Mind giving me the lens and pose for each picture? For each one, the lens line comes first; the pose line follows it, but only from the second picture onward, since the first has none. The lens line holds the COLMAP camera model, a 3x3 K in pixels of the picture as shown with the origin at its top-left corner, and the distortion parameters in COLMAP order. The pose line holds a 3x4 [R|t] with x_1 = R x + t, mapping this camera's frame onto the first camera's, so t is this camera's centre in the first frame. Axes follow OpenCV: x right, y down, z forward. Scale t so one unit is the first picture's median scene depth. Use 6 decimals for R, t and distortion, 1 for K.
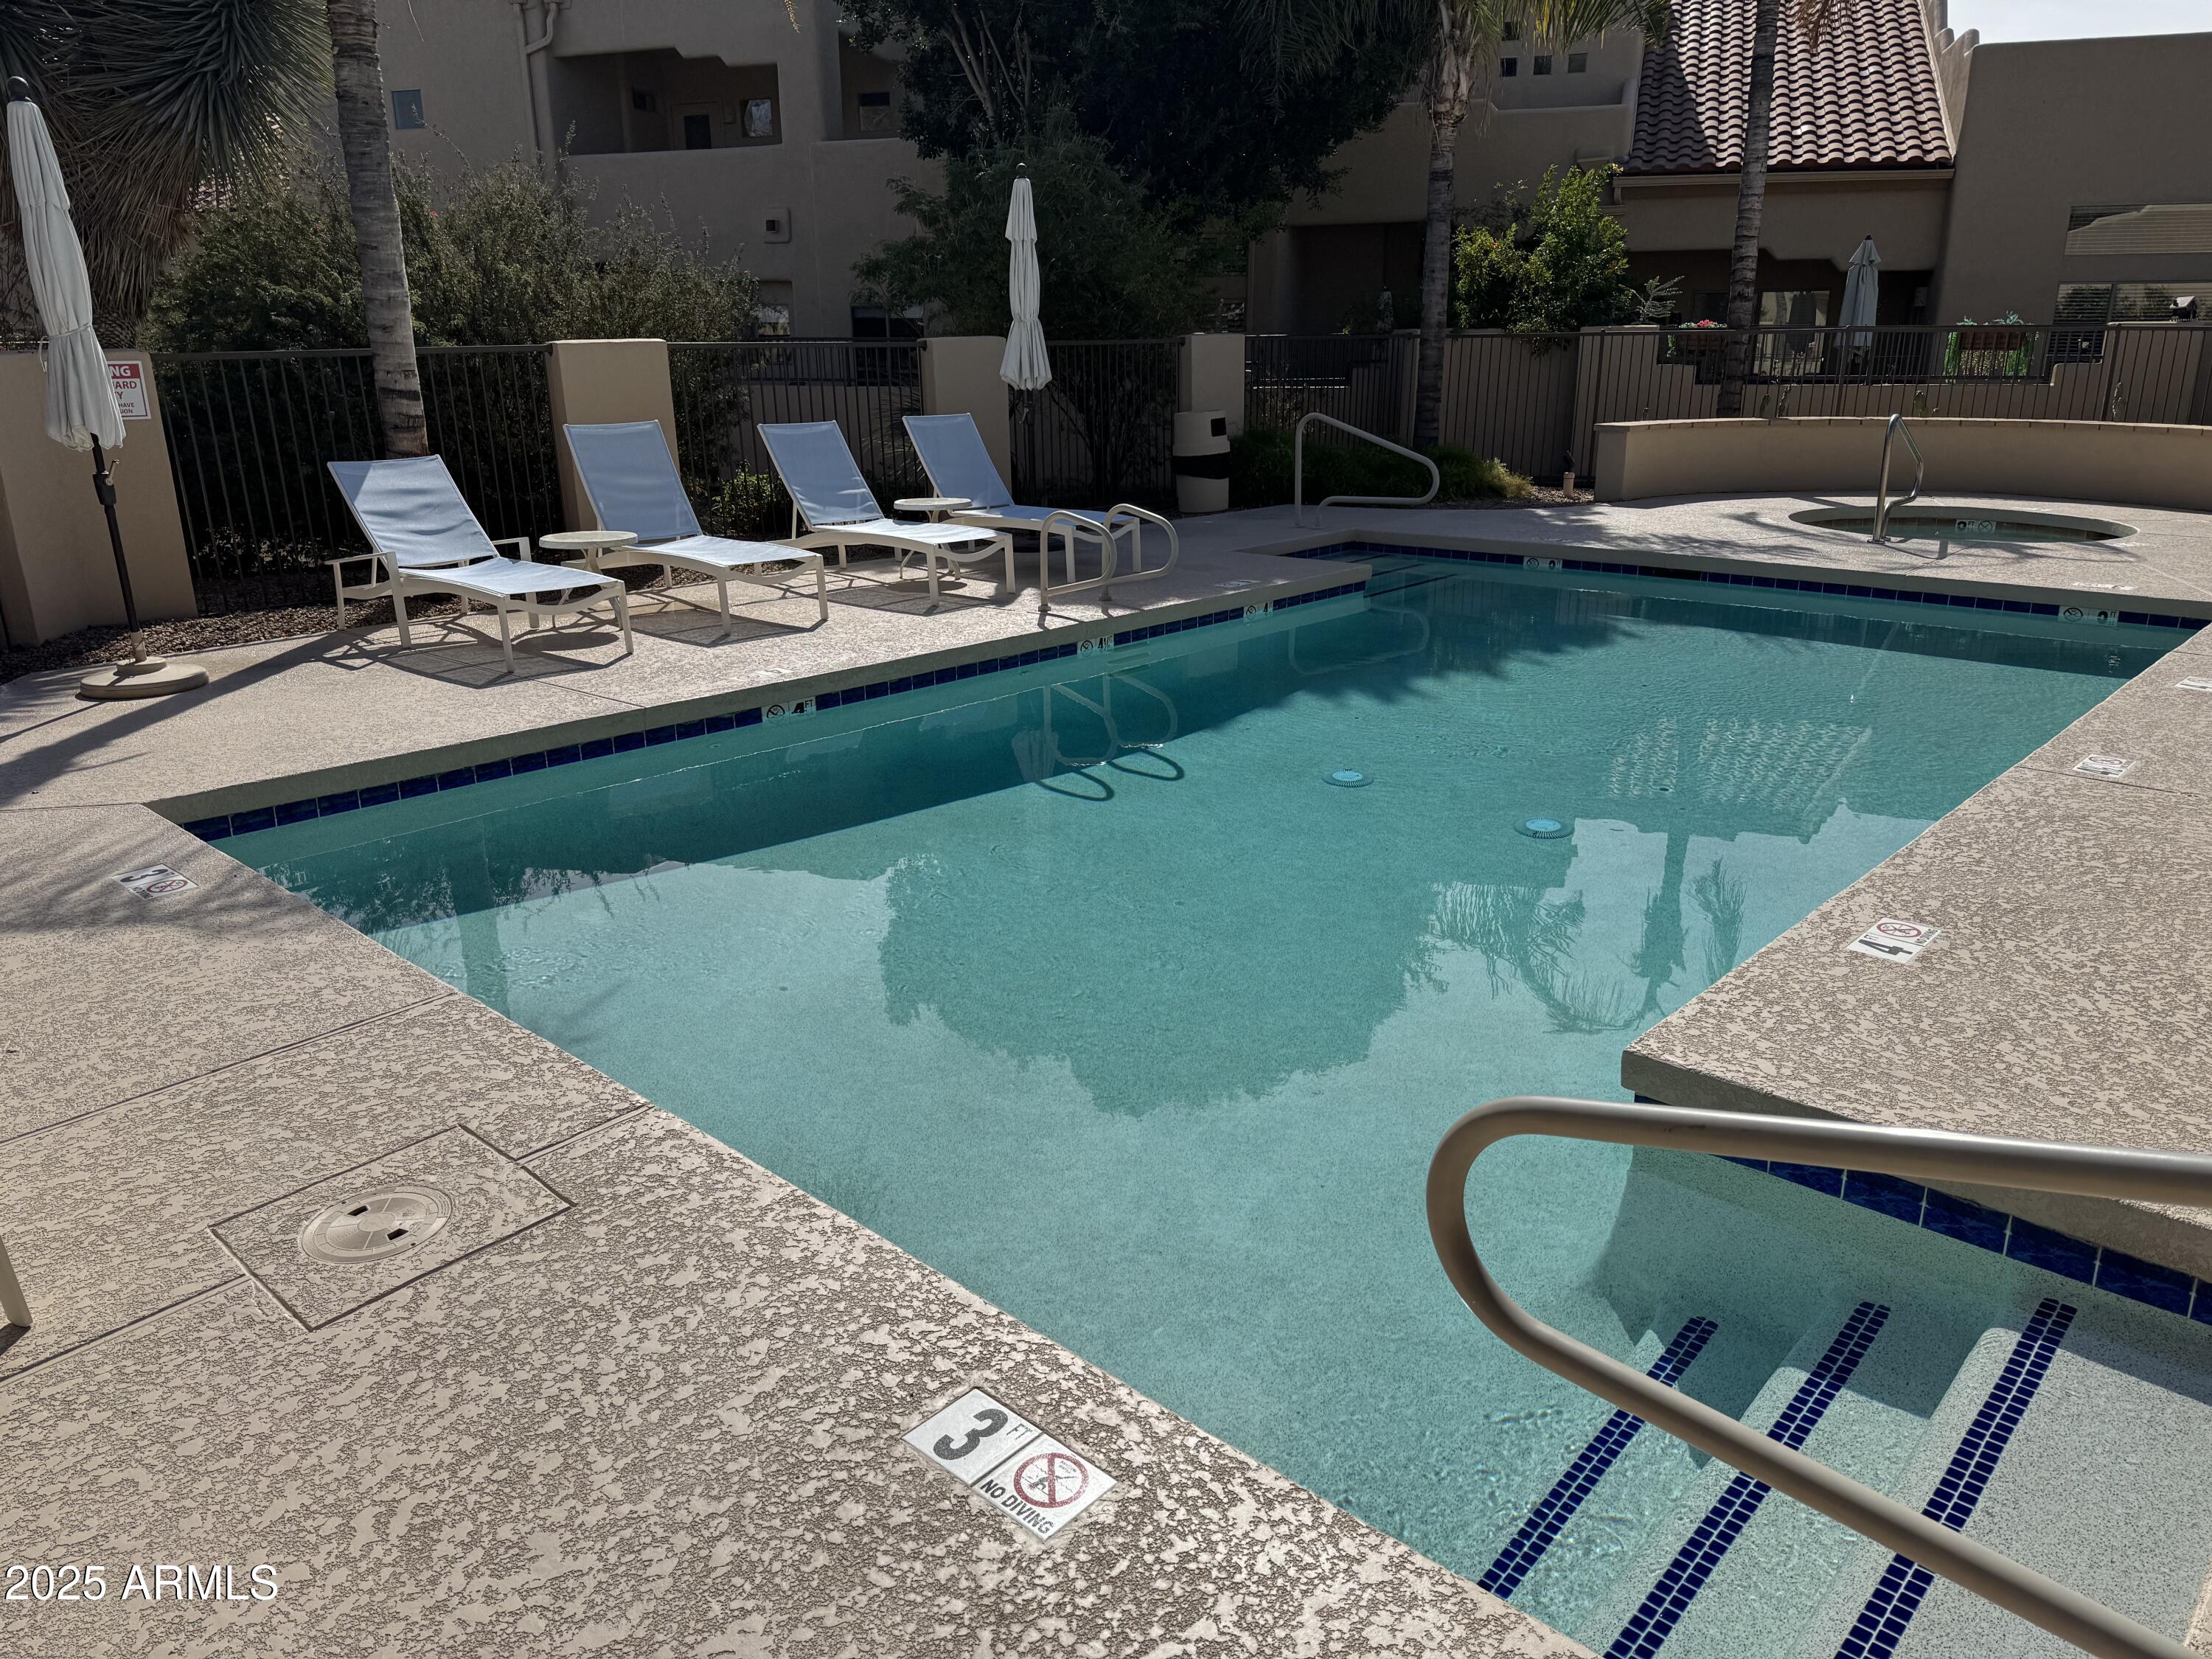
lens RADIAL K [[1502.2, 0, 1106.0], [0, 1502.2, 829.5], [0, 0, 1]] dist [0.035616, -0.050368]
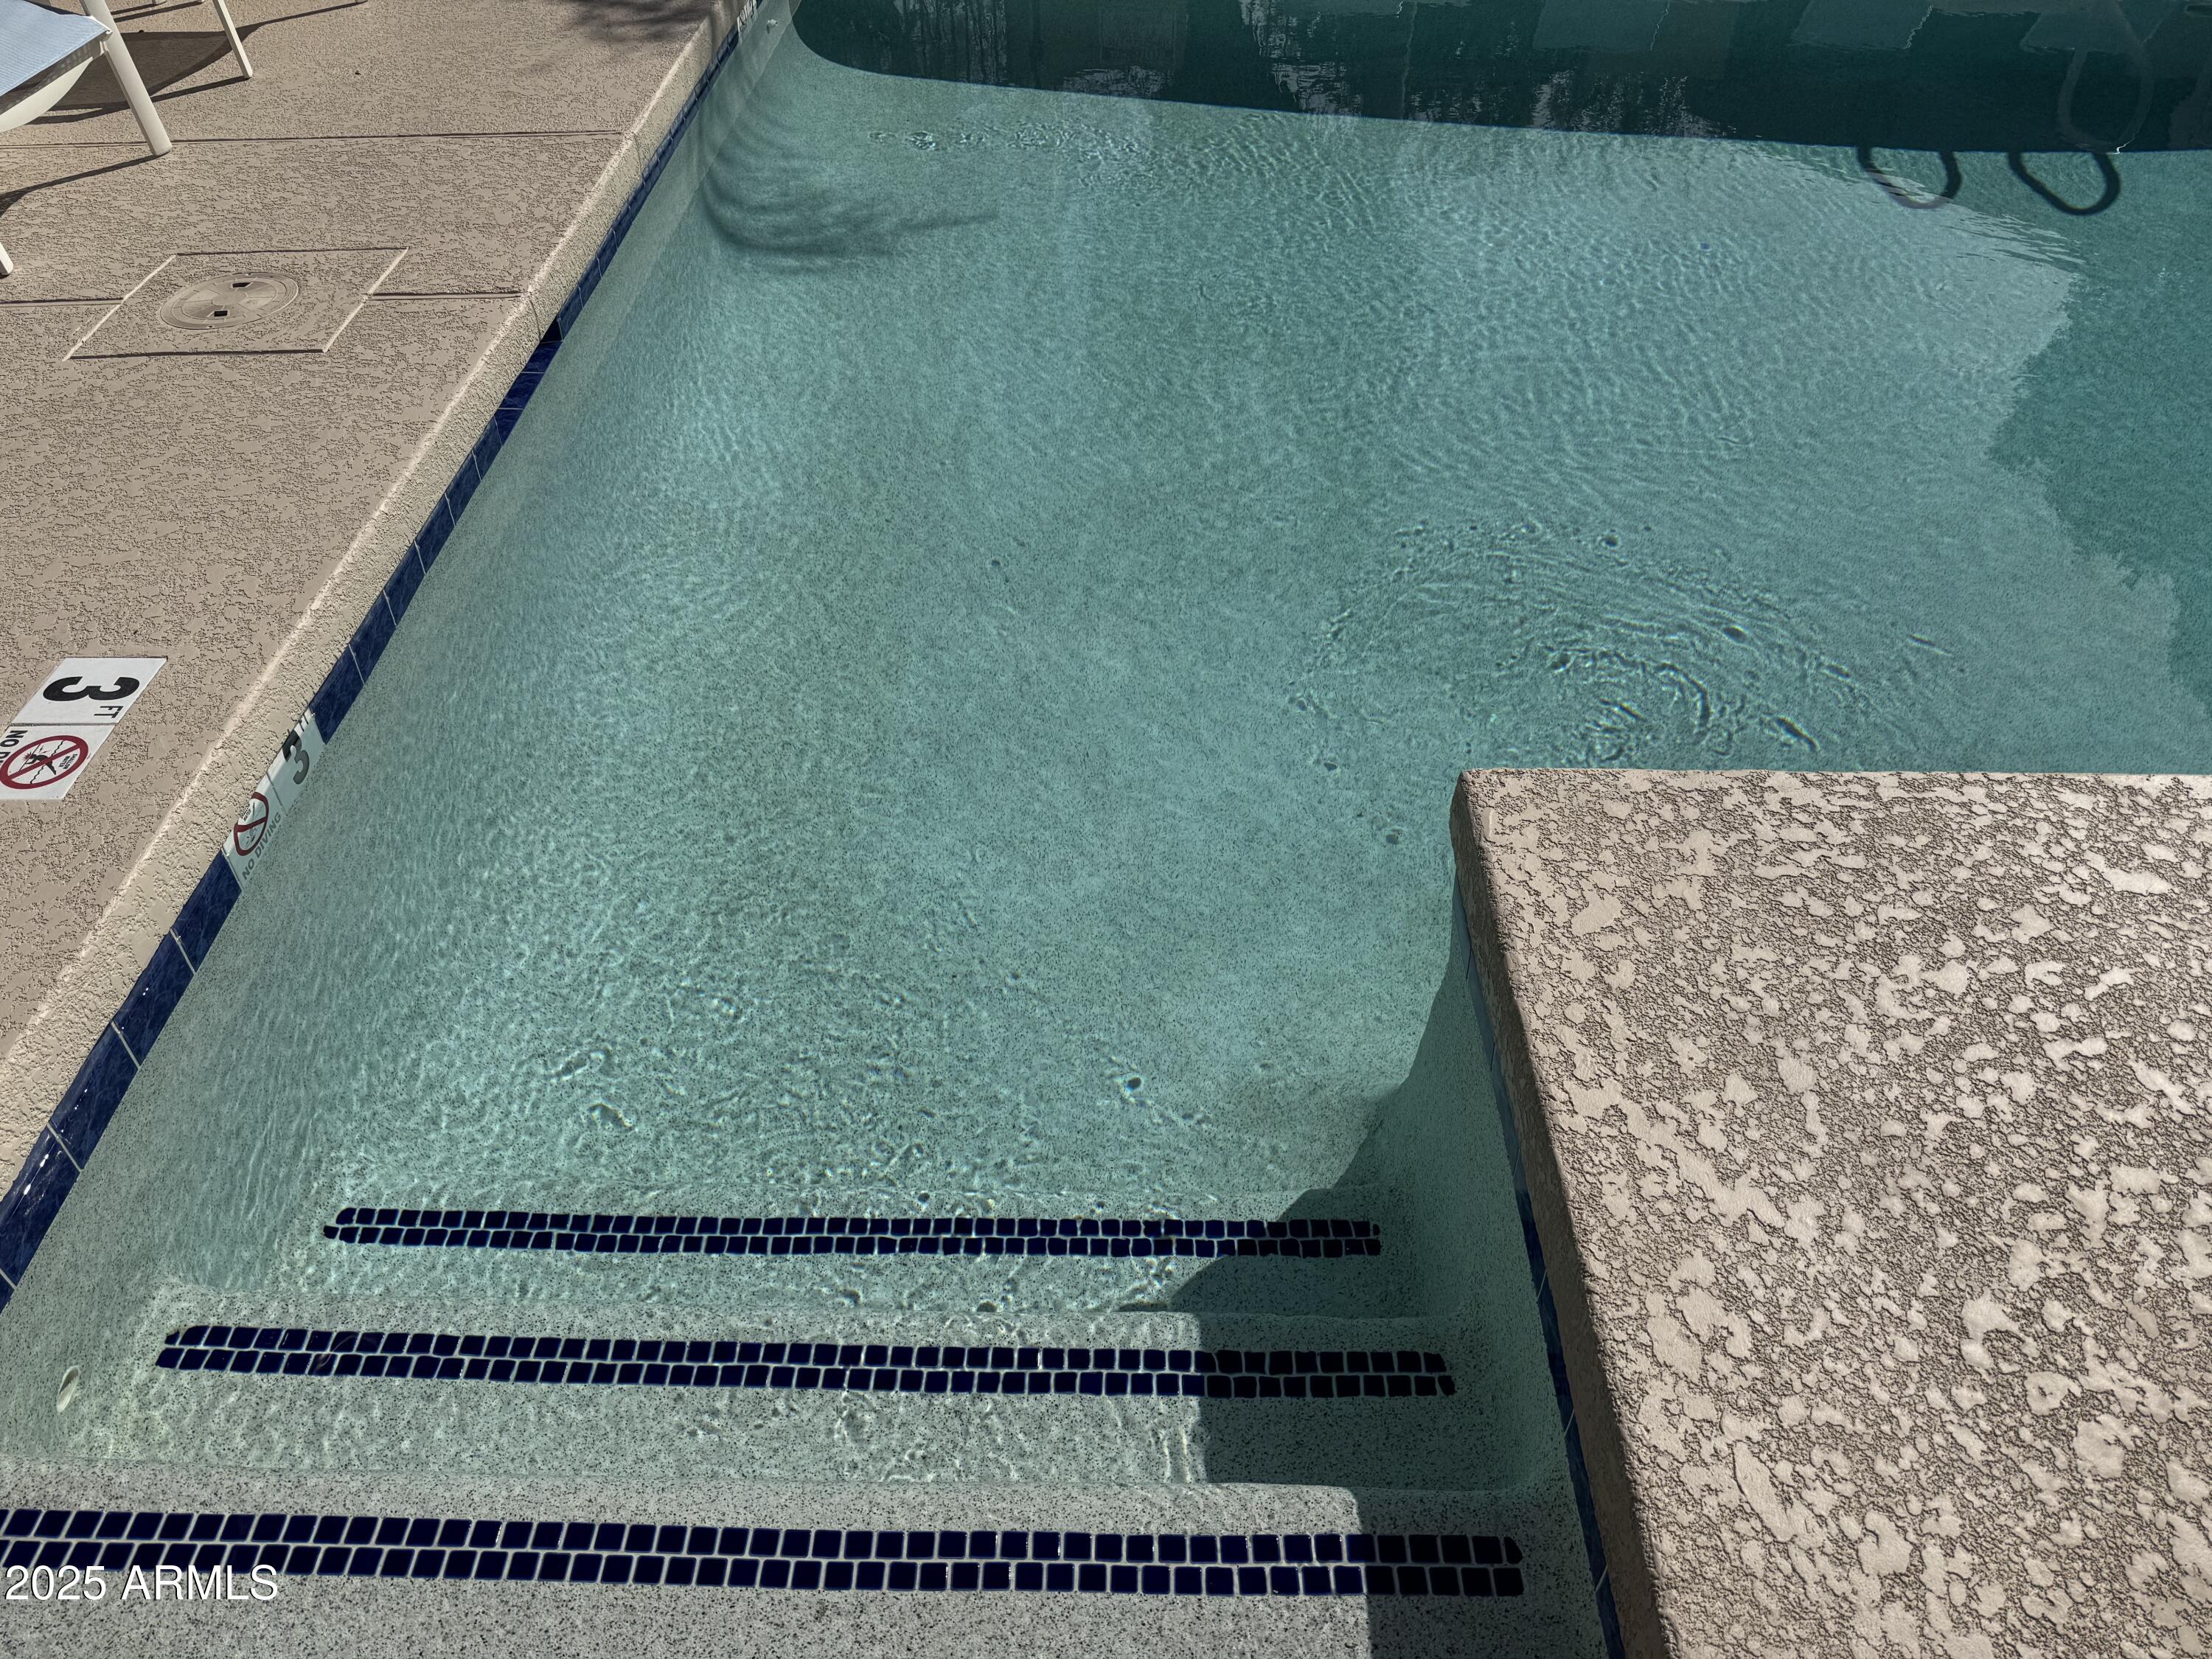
lens RADIAL K [[1576.9, 0, 1113.1], [0, 1576.9, 838.1], [0, 0, 1]] dist [0.048815, -0.073285]
pose [[0.684487, 0.503401, -0.527318, 0.577379], [-0.243353, 0.839604, 0.485639, -0.086279], [0.687209, -0.204089, 0.697202, 0.495653]]
